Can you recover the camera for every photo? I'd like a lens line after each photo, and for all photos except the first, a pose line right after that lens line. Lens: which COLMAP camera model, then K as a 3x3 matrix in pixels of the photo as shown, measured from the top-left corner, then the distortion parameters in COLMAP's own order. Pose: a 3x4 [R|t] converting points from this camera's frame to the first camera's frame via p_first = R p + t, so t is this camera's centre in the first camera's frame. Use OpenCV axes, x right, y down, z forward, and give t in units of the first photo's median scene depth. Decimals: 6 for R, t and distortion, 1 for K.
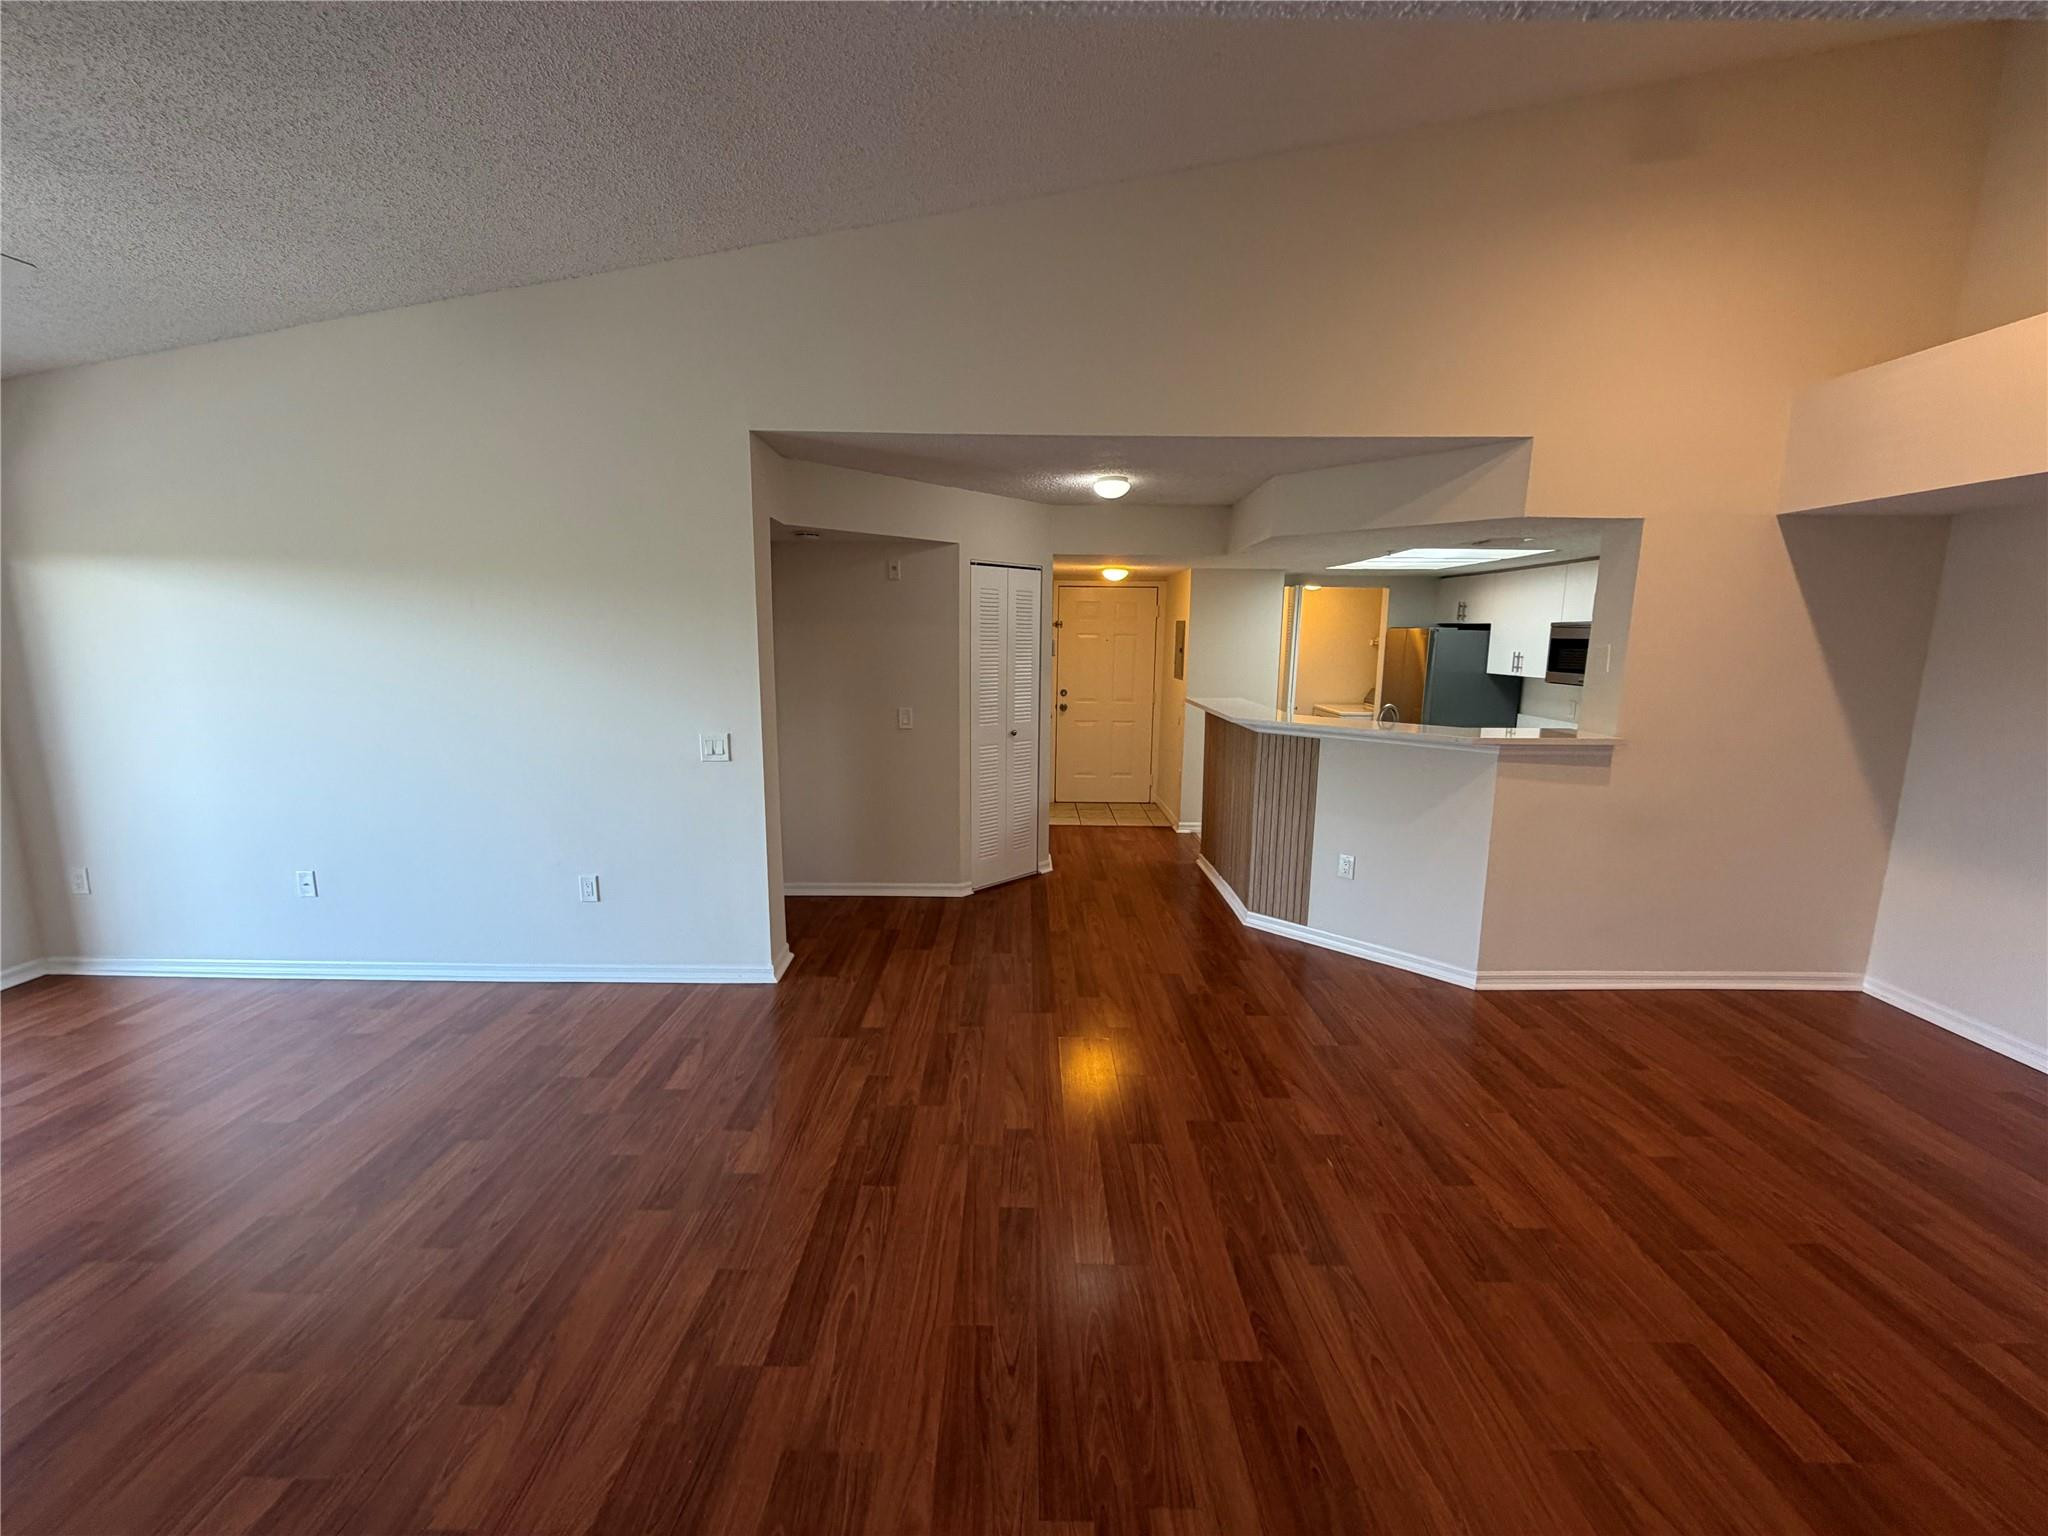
lens RADIAL K [[817.4, 0, 1024.0], [0, 817.4, 768.0], [0, 0, 1]] dist [0.000339, -0.000238]
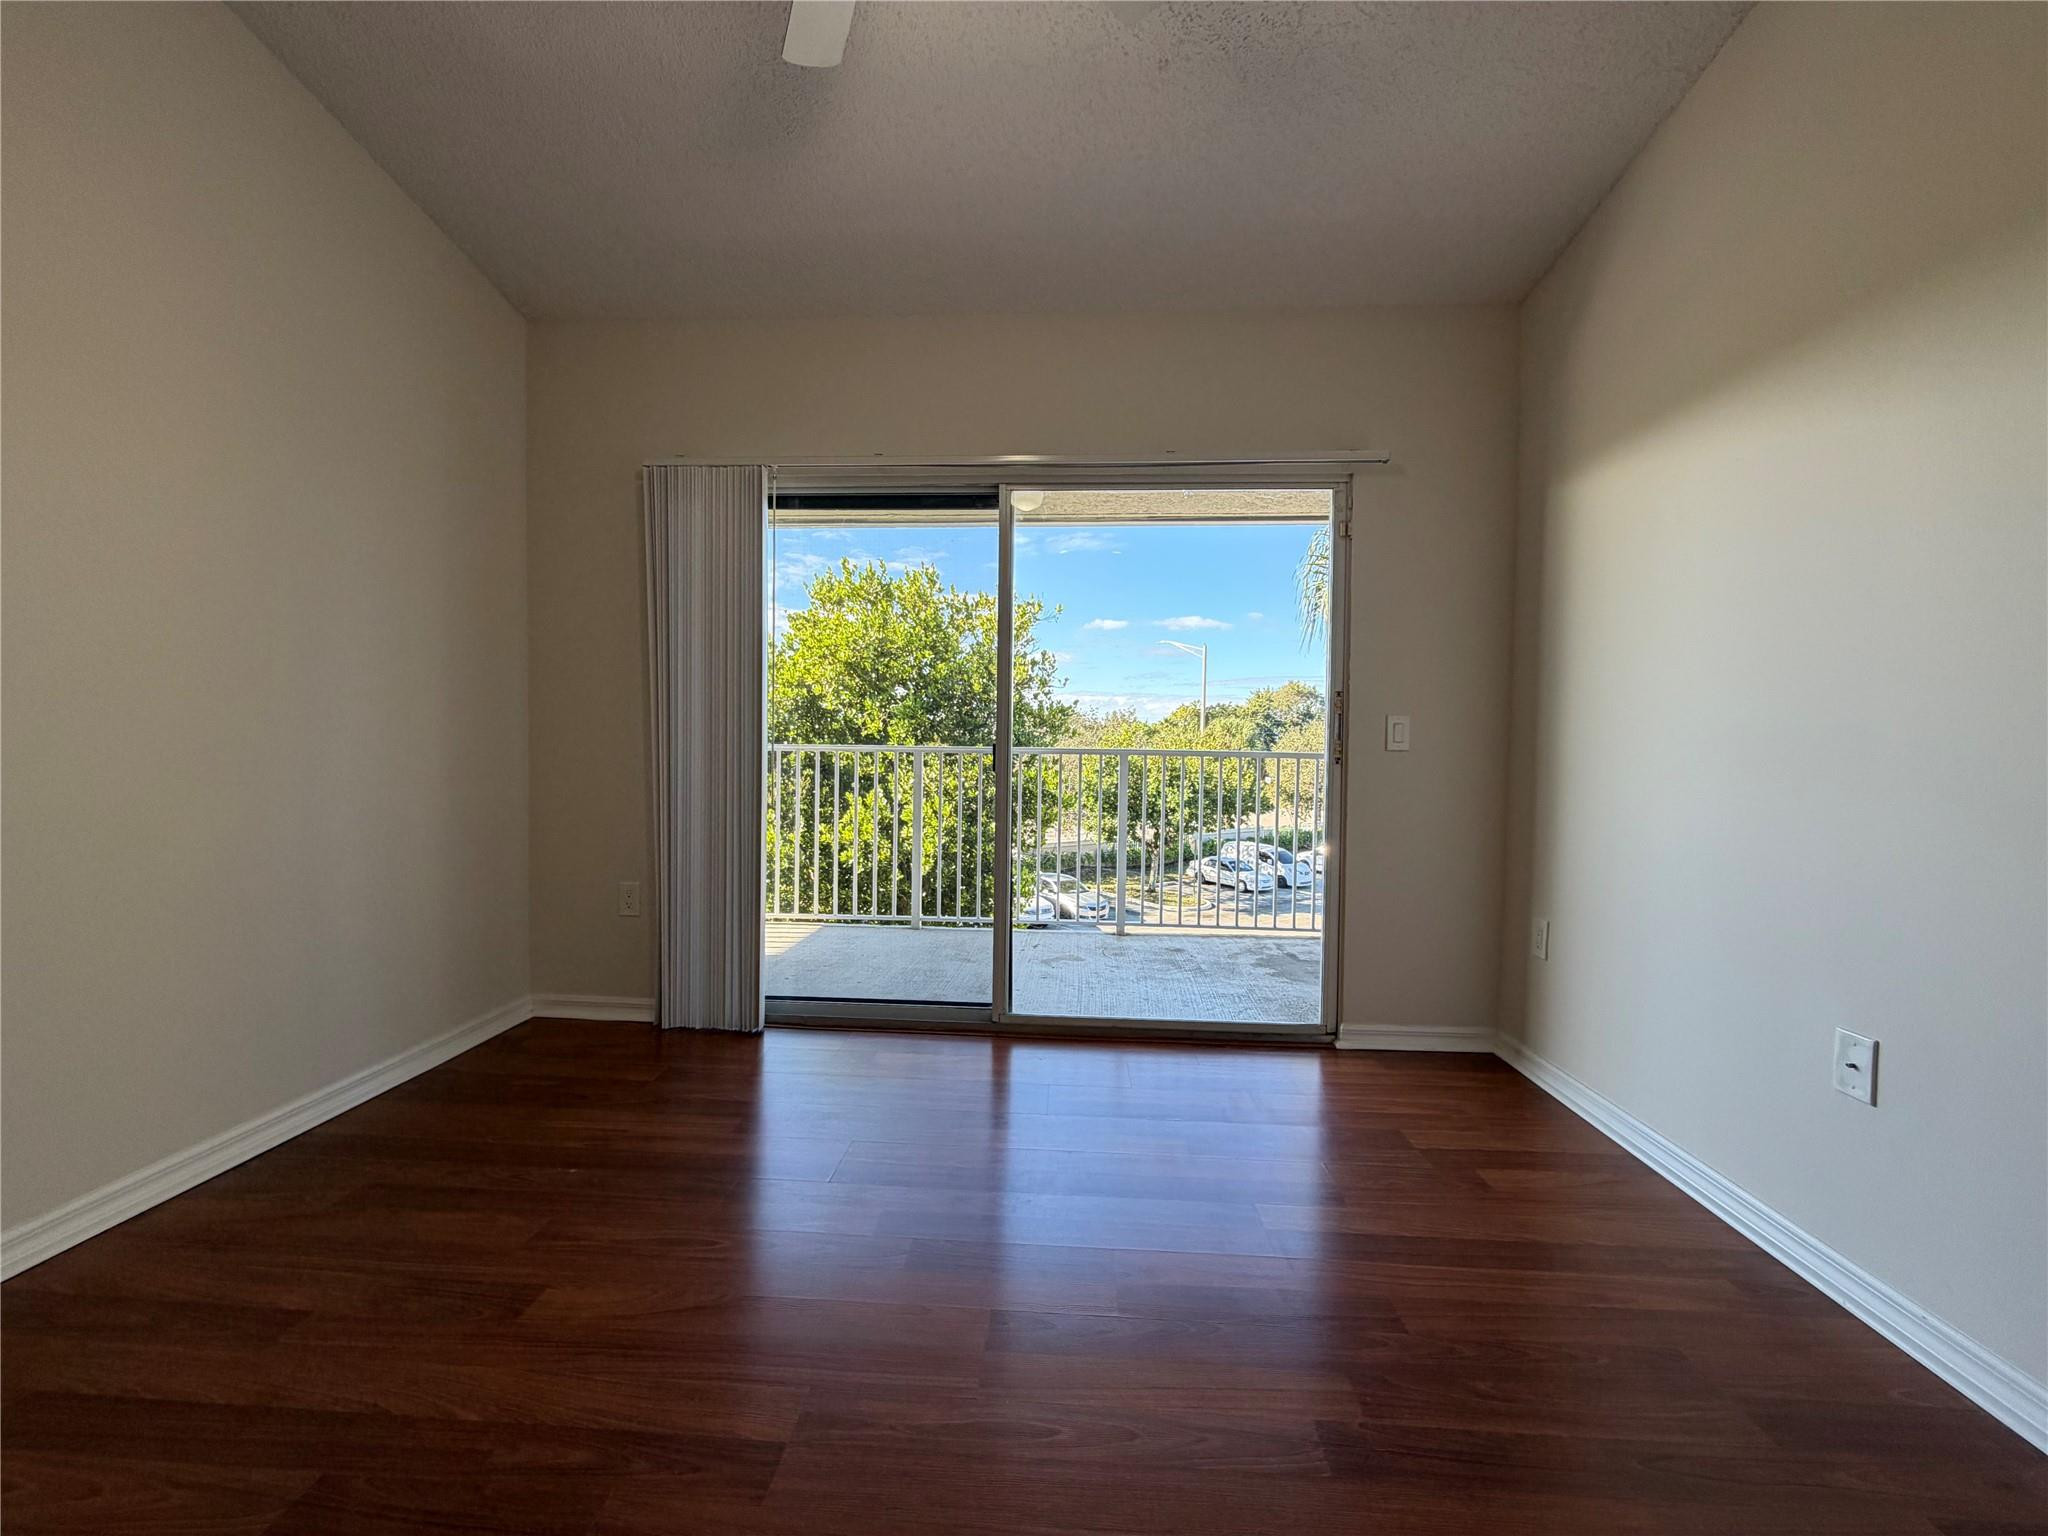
lens RADIAL K [[817.4, 0, 1024.0], [0, 817.4, 768.0], [0, 0, 1]] dist [0.000339, -0.000238]
pose [[-0.054746, 0.007140, -0.998475, -0.426918], [-0.179843, 0.983550, 0.016894, 0.058314], [0.982171, 0.180493, -0.052561, 0.575283]]
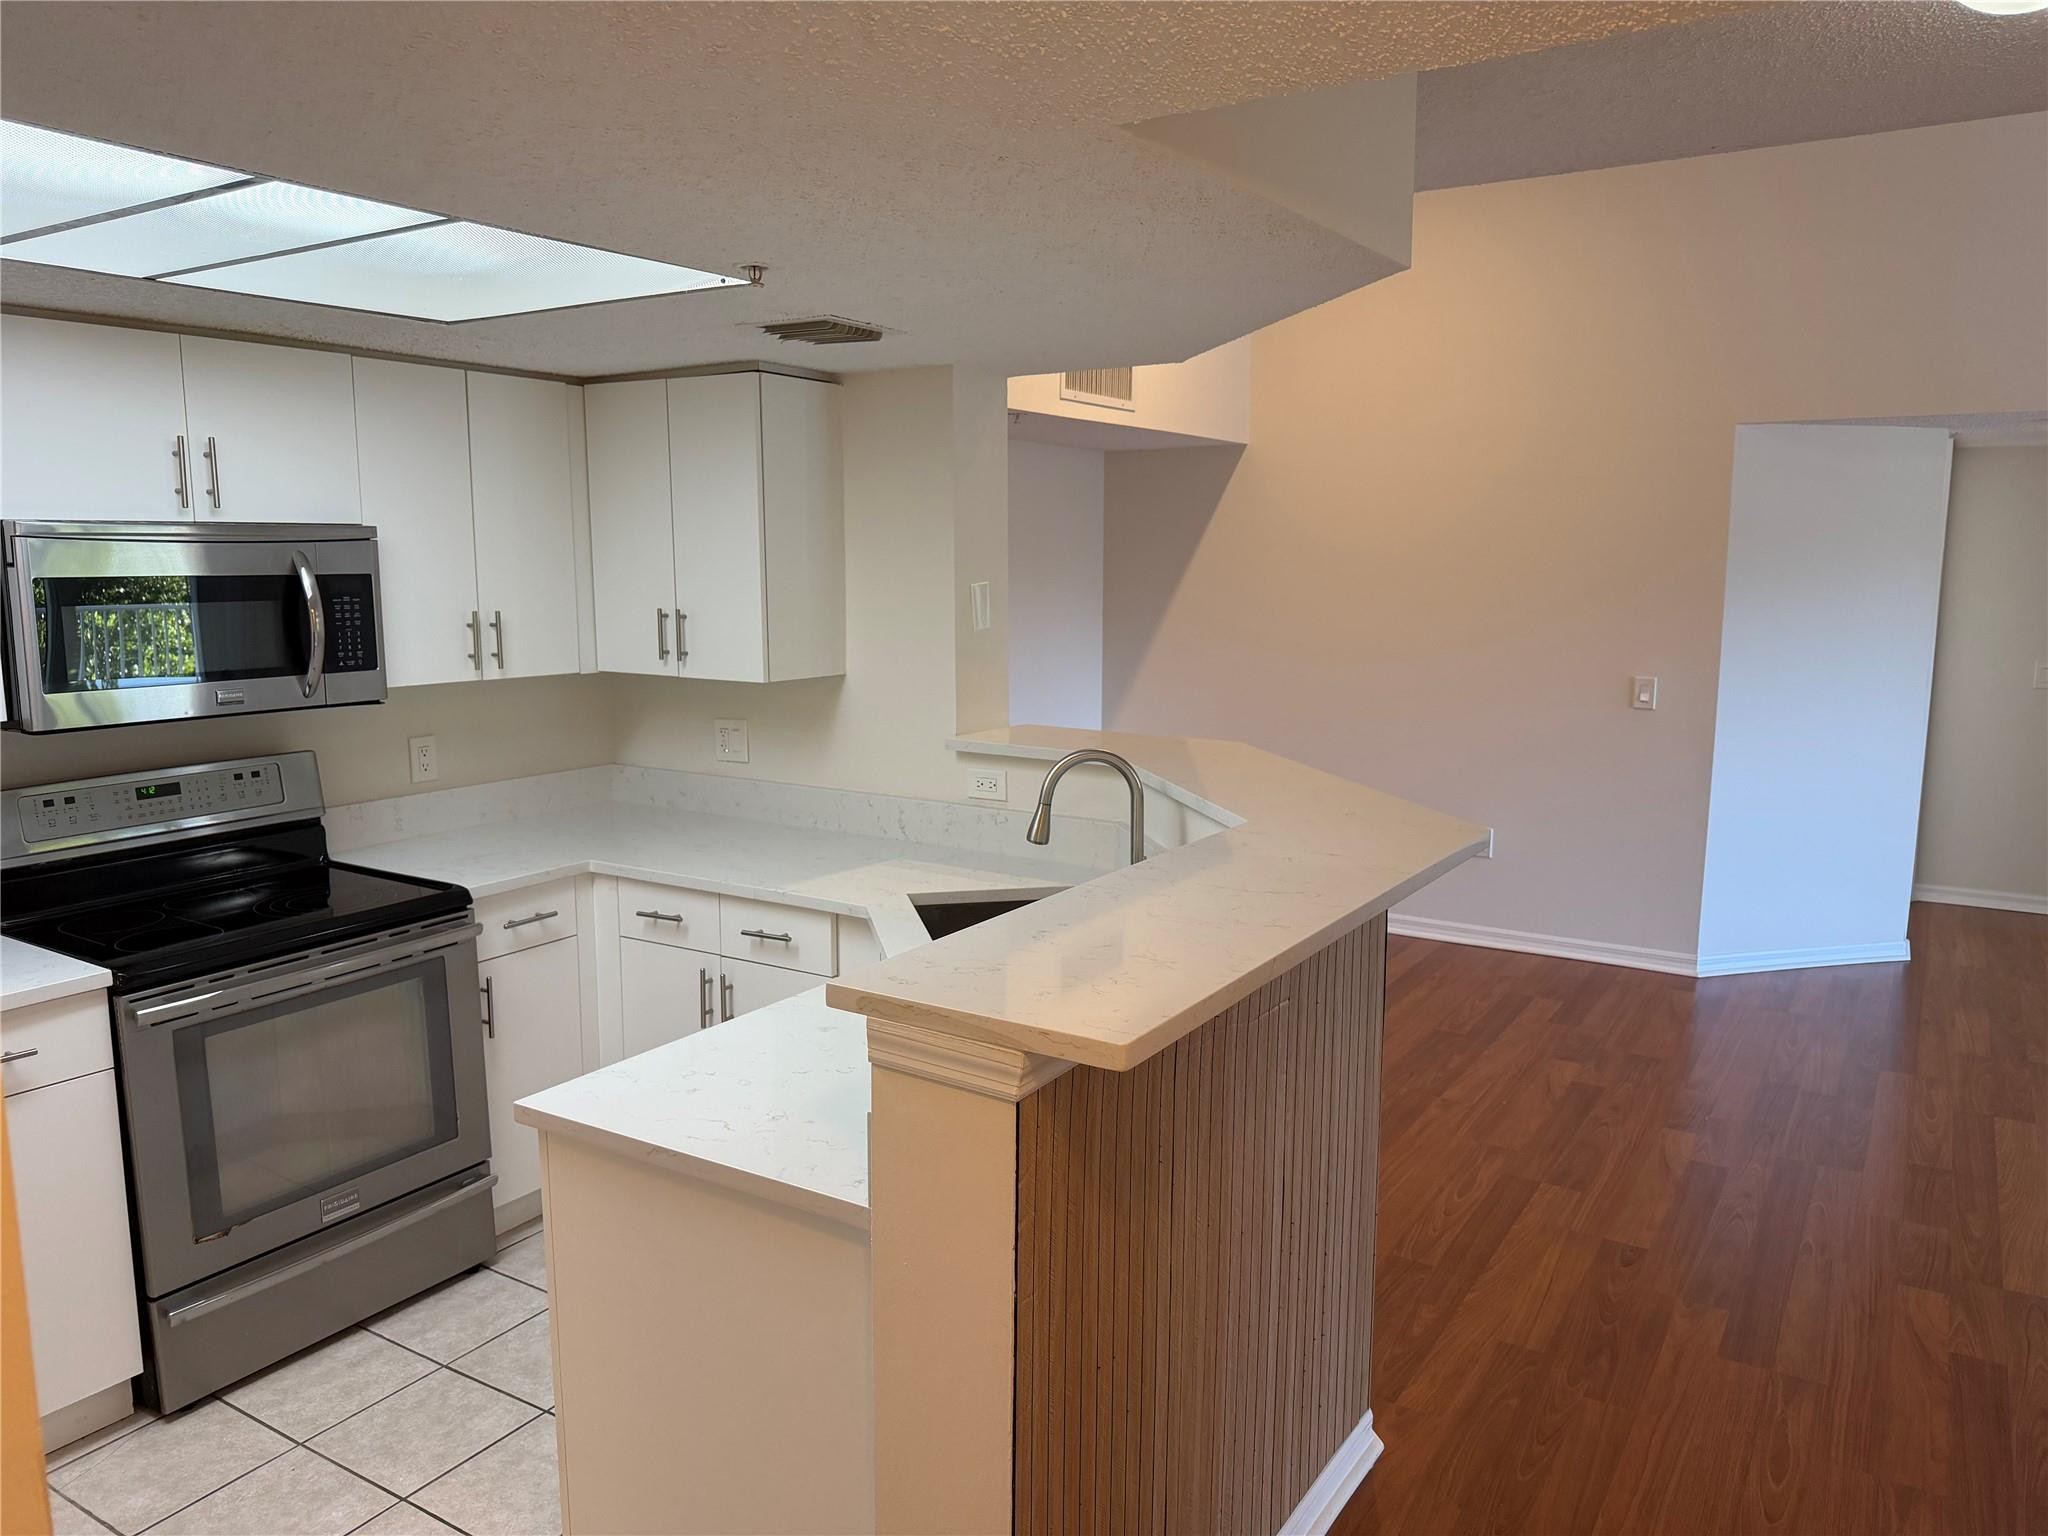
lens RADIAL K [[1445.4, 0, 1024.0], [0, 1445.4, 768.0], [0, 0, 1]] dist [-0.028541, -0.001168]
pose [[-0.842442, -0.093824, 0.530555, 0.136988], [0.076959, 0.953669, 0.290847, -0.303015], [-0.533262, 0.285853, -0.796191, 1.798464]]
